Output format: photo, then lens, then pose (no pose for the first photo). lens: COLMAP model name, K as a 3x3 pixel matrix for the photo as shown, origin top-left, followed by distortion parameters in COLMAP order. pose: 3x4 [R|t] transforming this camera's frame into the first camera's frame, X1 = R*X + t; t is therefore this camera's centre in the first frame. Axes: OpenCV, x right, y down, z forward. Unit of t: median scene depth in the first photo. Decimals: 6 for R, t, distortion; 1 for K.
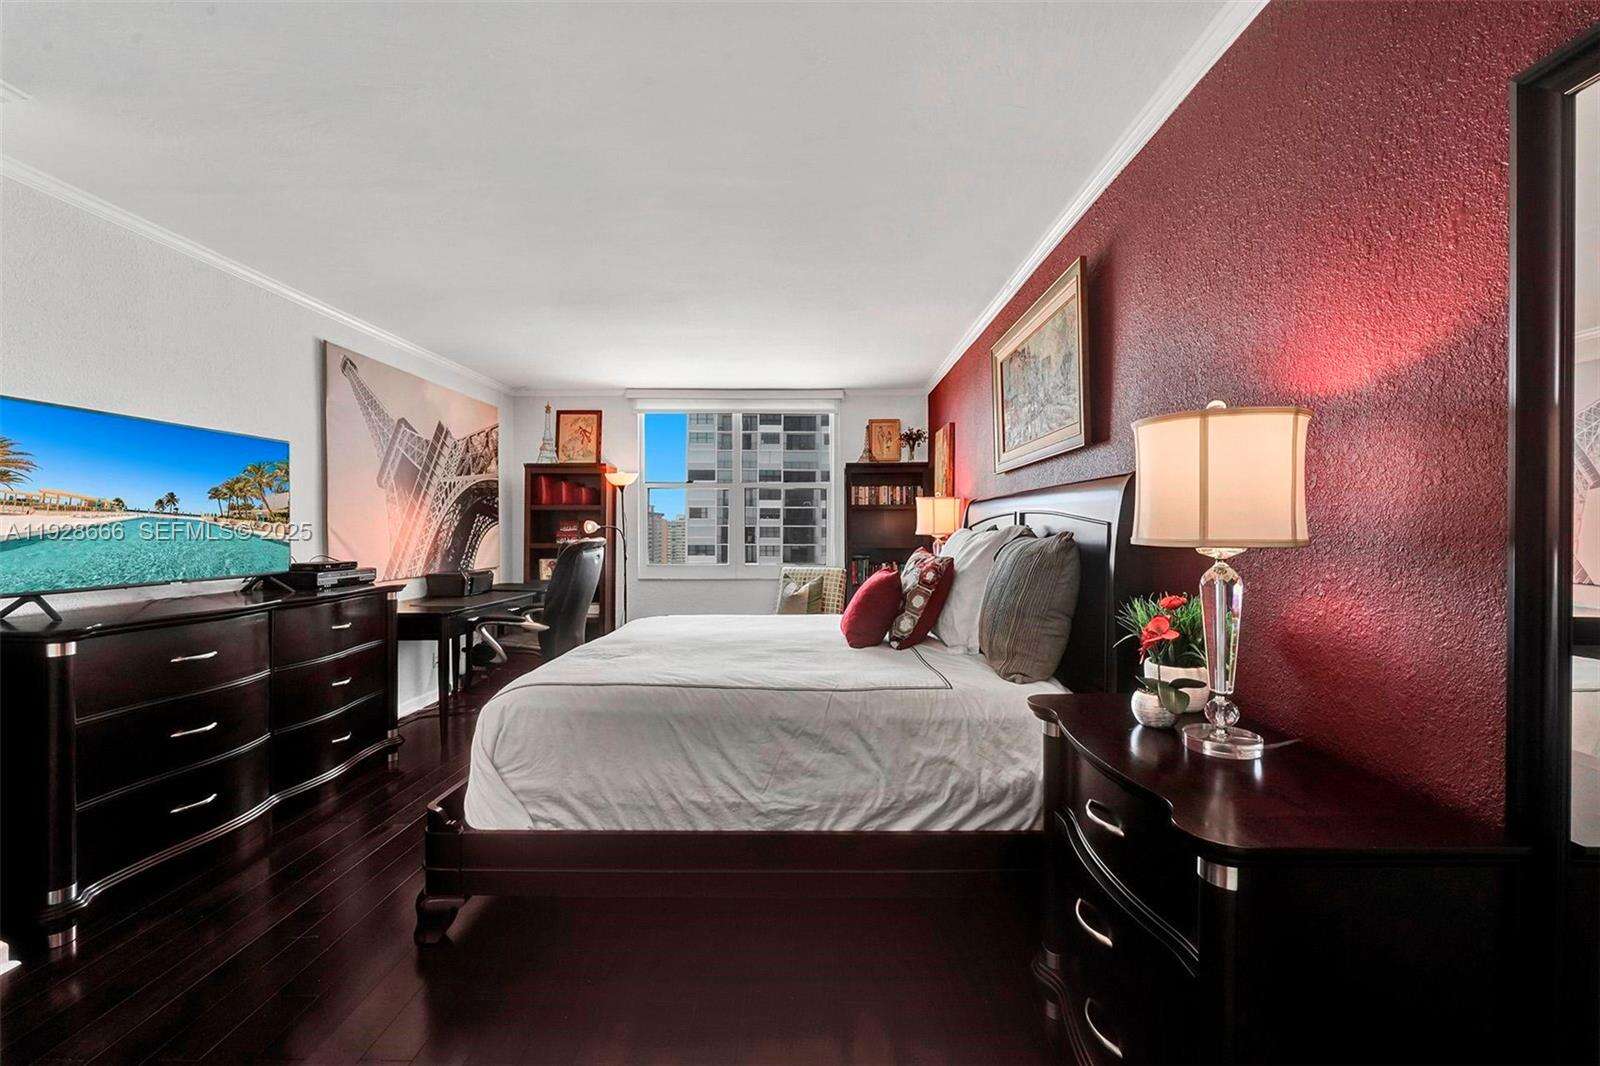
lens RADIAL K [[654.9, 0, 799.3], [0, 654.9, 531.0], [0, 0, 1]] dist [-0.002000, 0.000361]
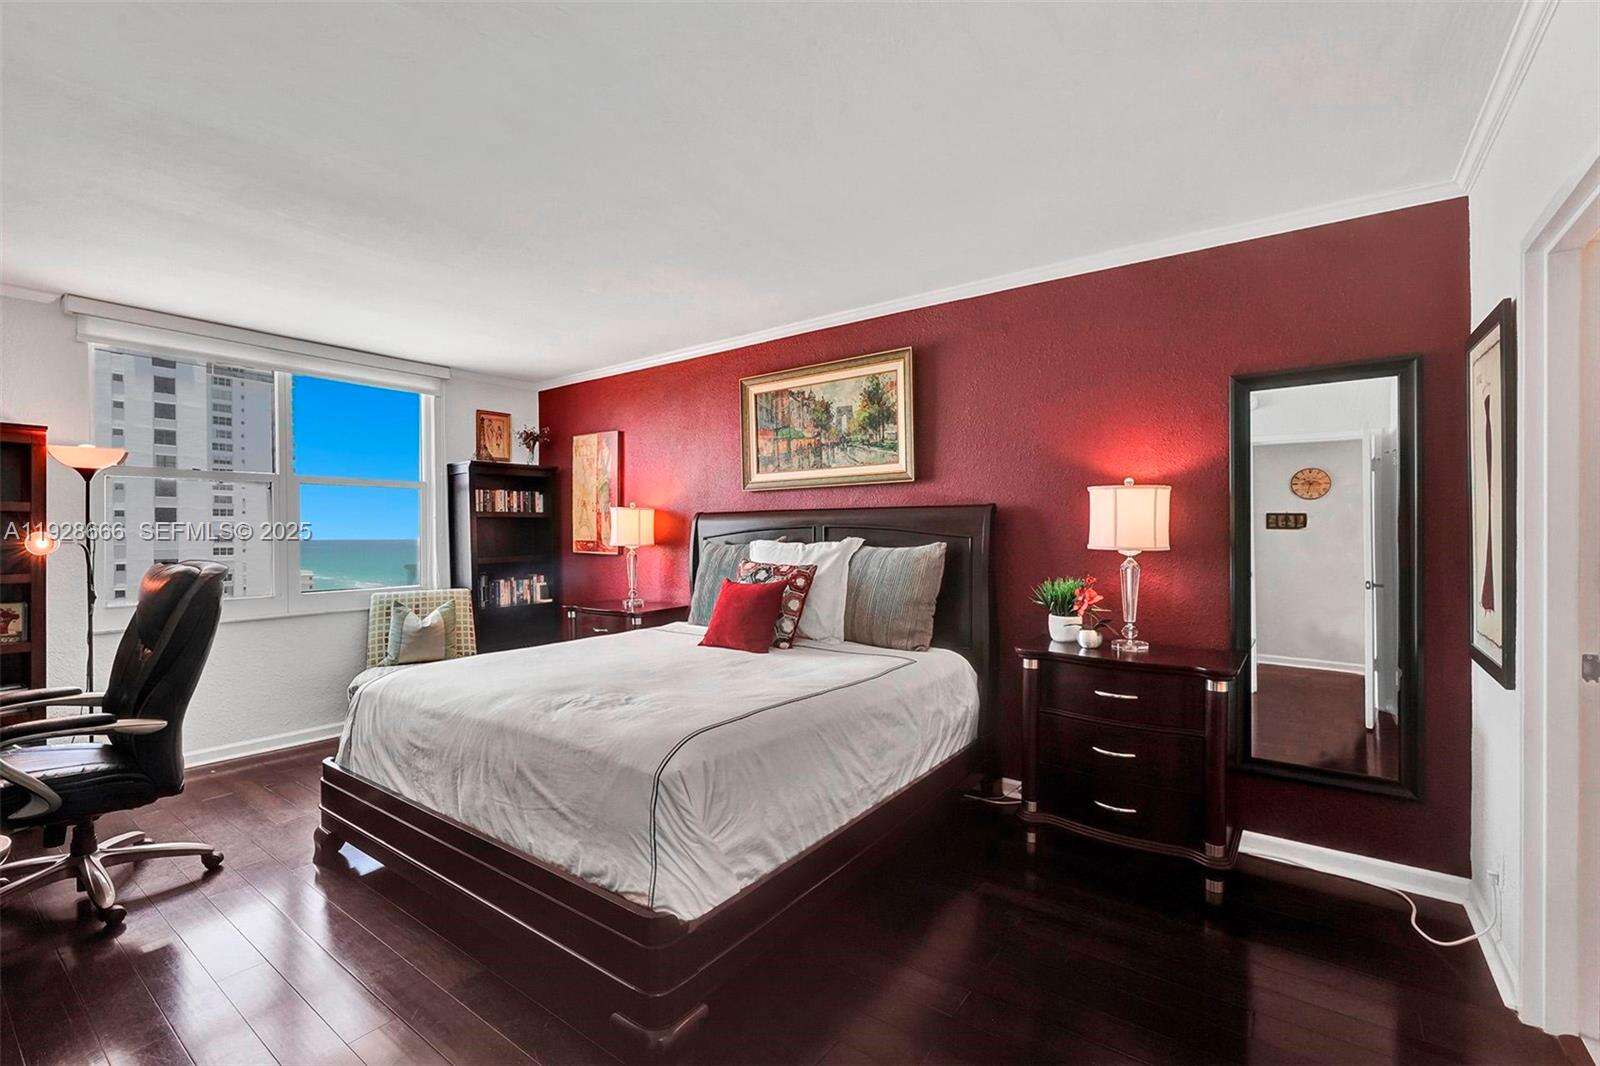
lens RADIAL K [[709.1, 0, 805.7], [0, 709.1, 539.6], [0, 0, 1]] dist [-0.000460, -0.000078]
pose [[0.565132, -0.011367, 0.824923, -1.137684], [0.007823, 0.999934, 0.008419, -0.022649], [-0.824964, 0.001696, 0.565183, 0.387867]]
